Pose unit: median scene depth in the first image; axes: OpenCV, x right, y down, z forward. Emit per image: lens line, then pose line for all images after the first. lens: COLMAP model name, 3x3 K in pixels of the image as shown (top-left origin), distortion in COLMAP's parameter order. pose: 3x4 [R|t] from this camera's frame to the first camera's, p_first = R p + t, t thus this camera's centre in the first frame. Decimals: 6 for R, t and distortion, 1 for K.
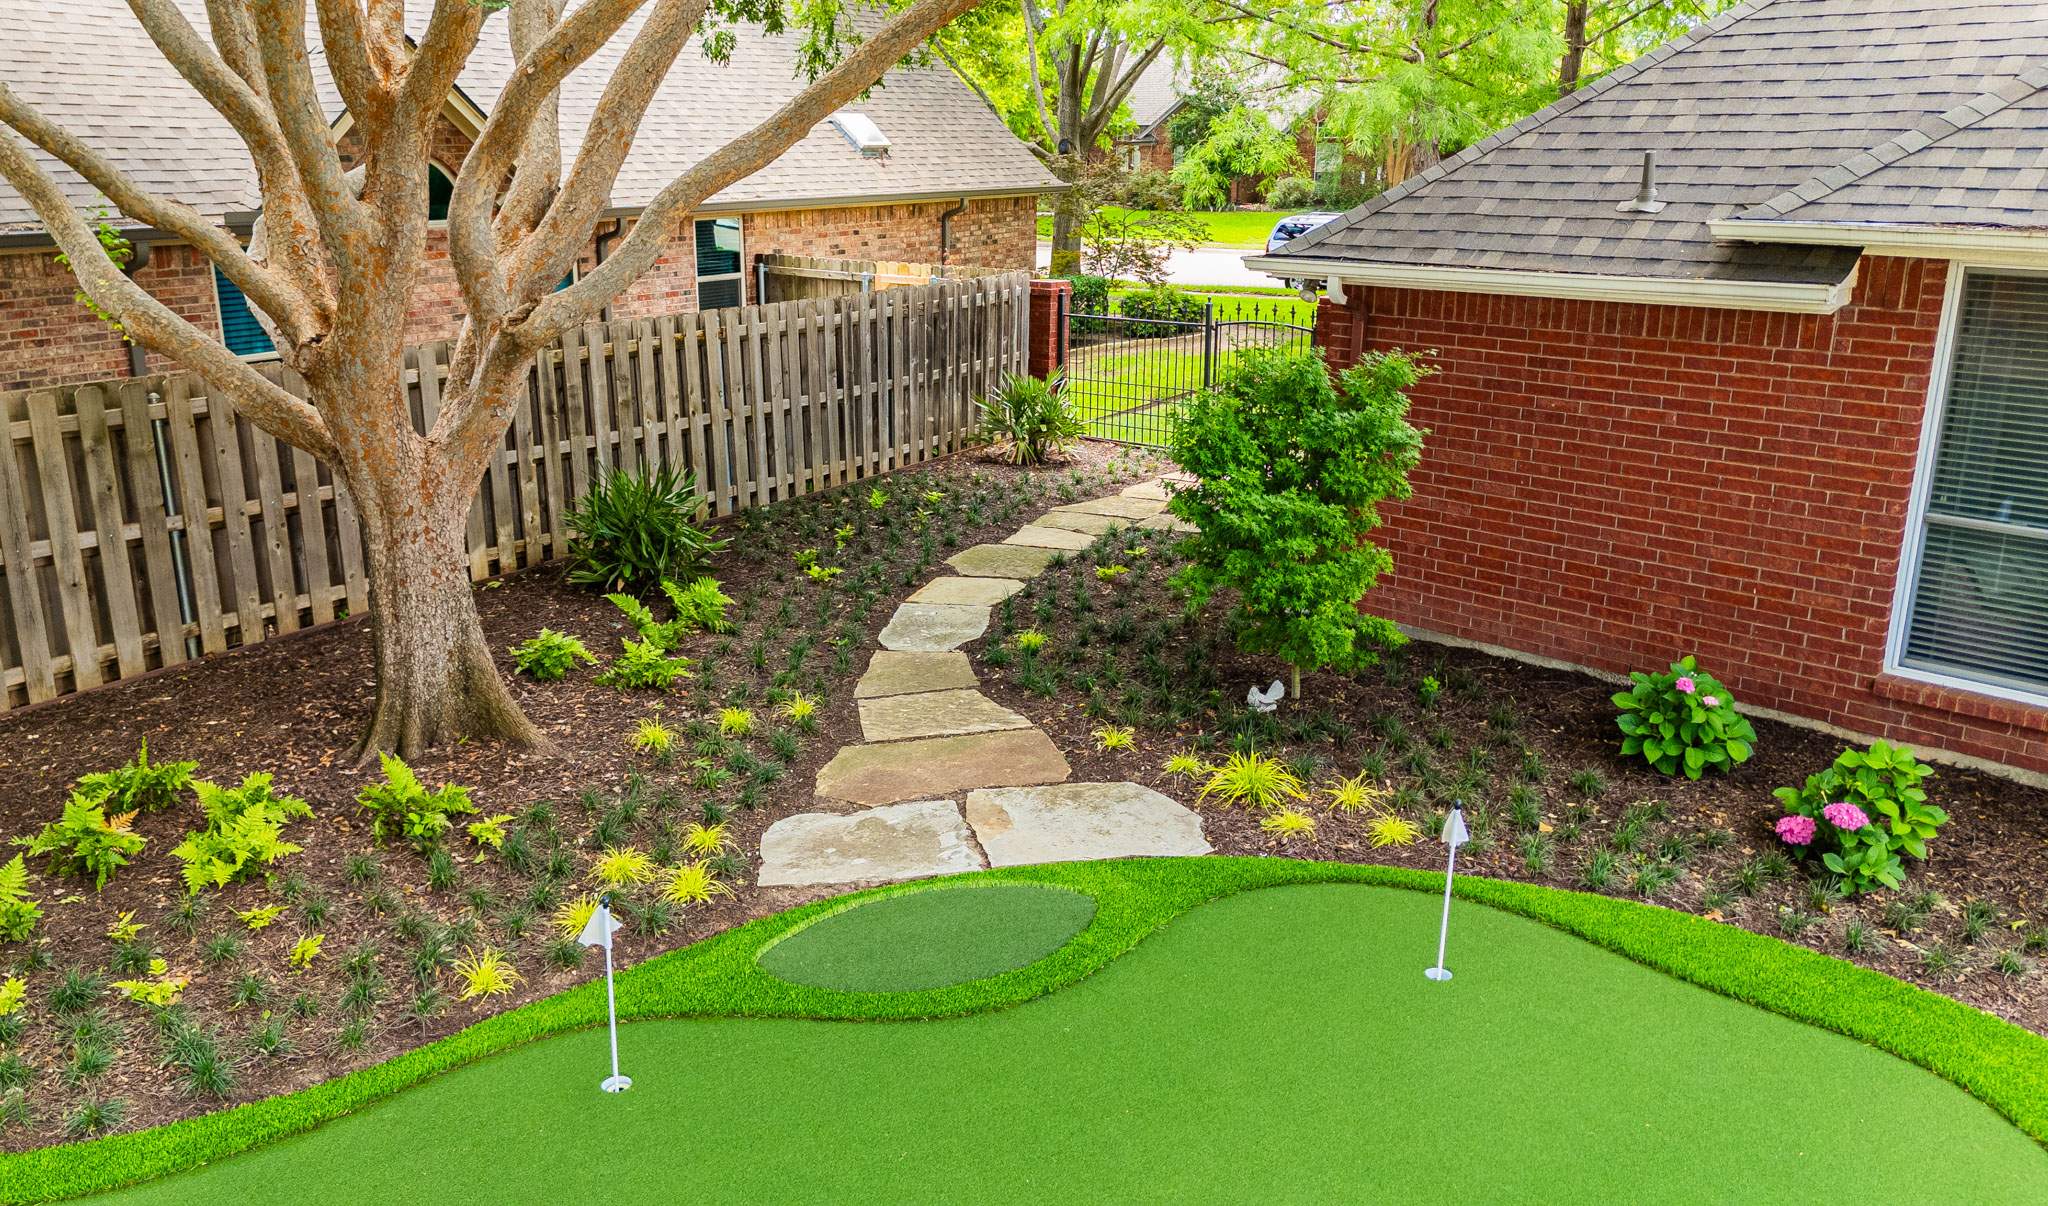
lens RADIAL K [[1543.0, 0, 1022.7], [0, 1543.0, 605.0], [0, 0, 1]] dist [0.009601, 0.003017]
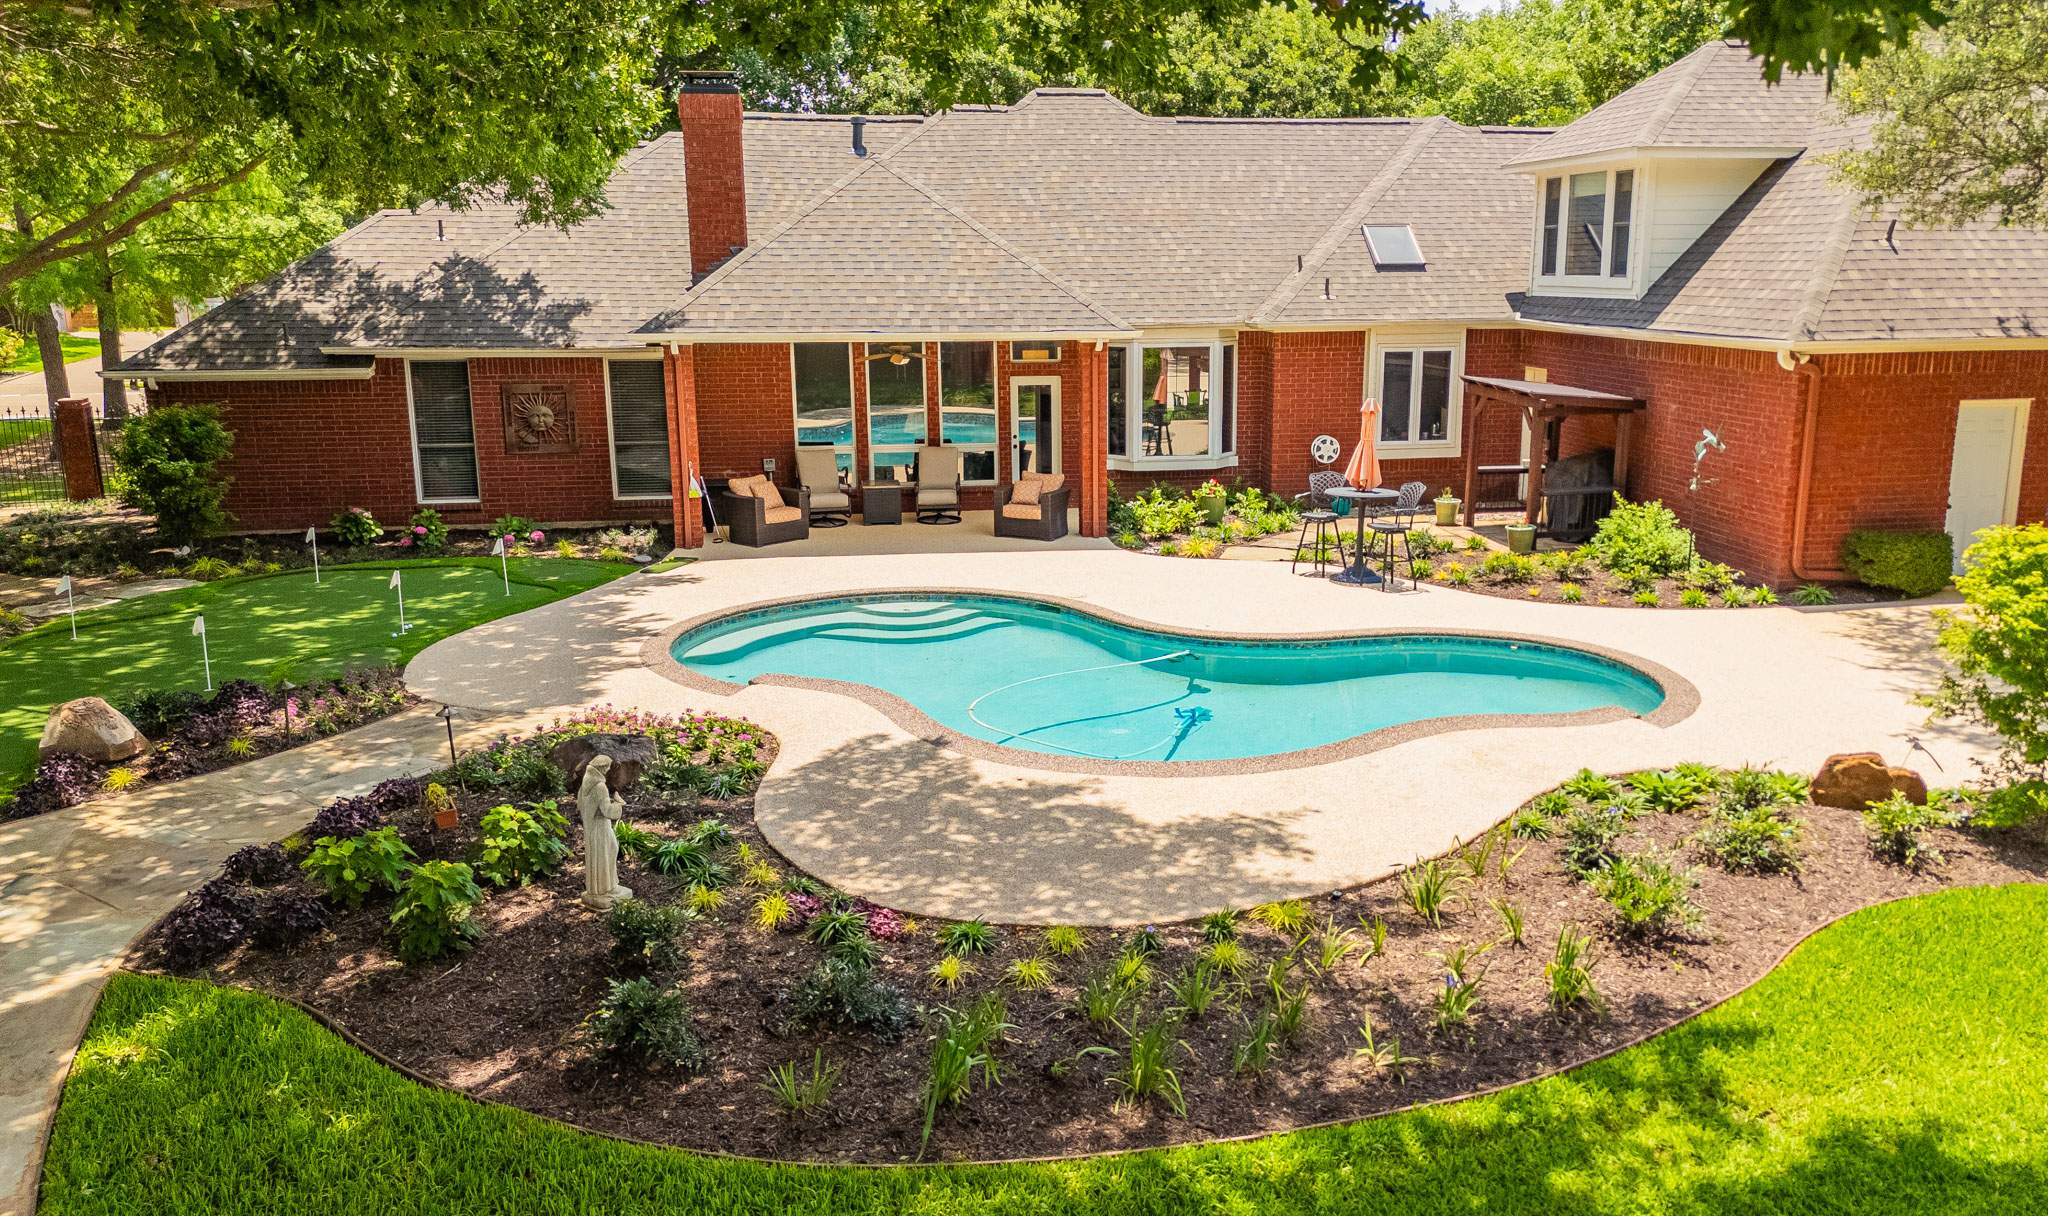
lens RADIAL K [[1543.0, 0, 1028.3], [0, 1543.0, 605.5], [0, 0, 1]] dist [0.009601, 0.003017]
pose [[0.613349, -0.169061, 0.771506, -0.849137], [0.231209, 0.972463, 0.029286, 0.352655], [-0.755212, 0.160417, 0.635548, -1.405251]]
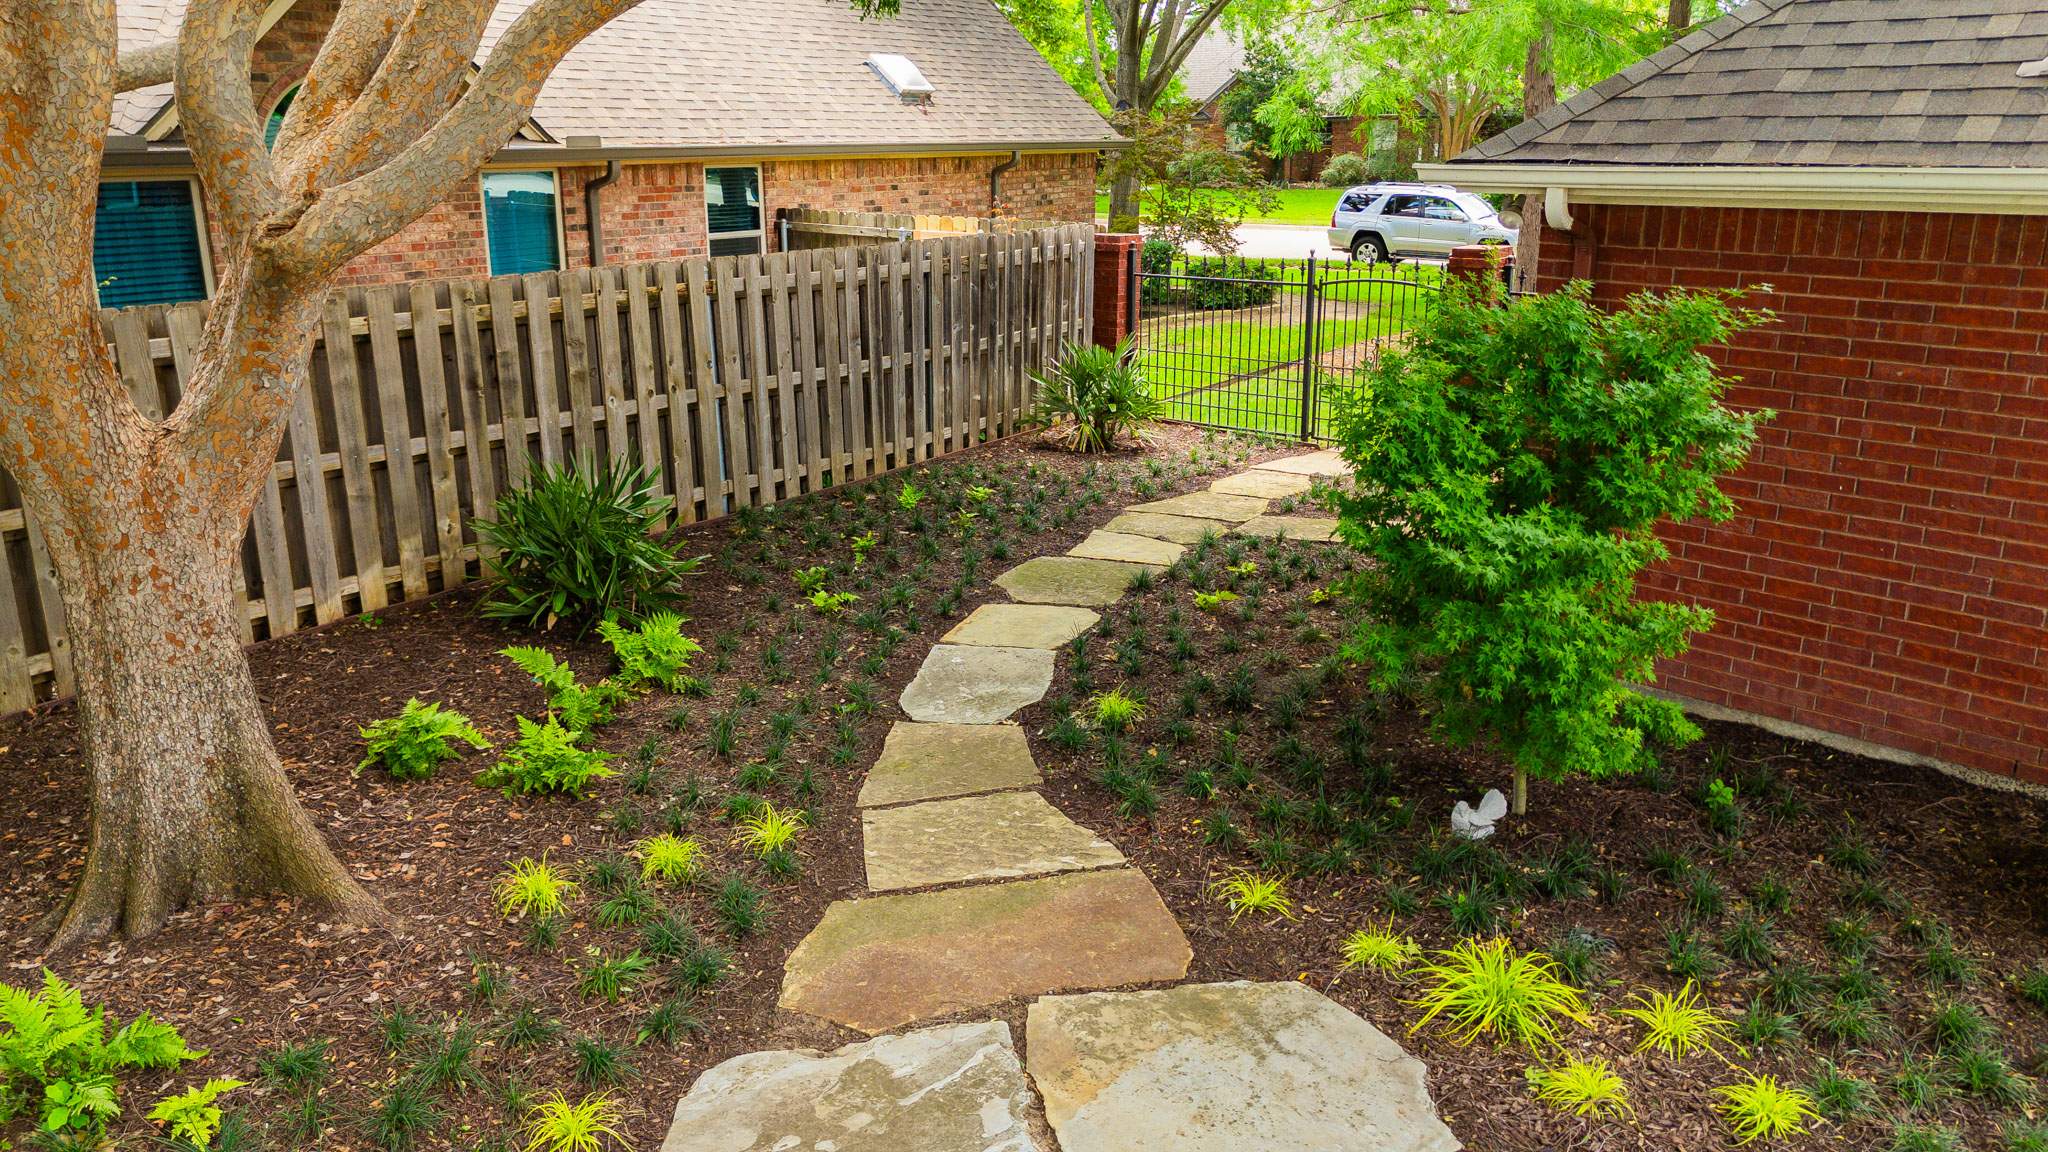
lens RADIAL K [[1514.3, 0, 1071.5], [0, 1514.3, 578.6], [0, 0, 1]] dist [0.005631, 0.005337]
pose [[1.000000, 0.000261, -0.000062, -0.015647], [-0.000261, 0.999998, -0.002056, -0.038433], [0.000061, 0.002056, 0.999998, 0.336571]]
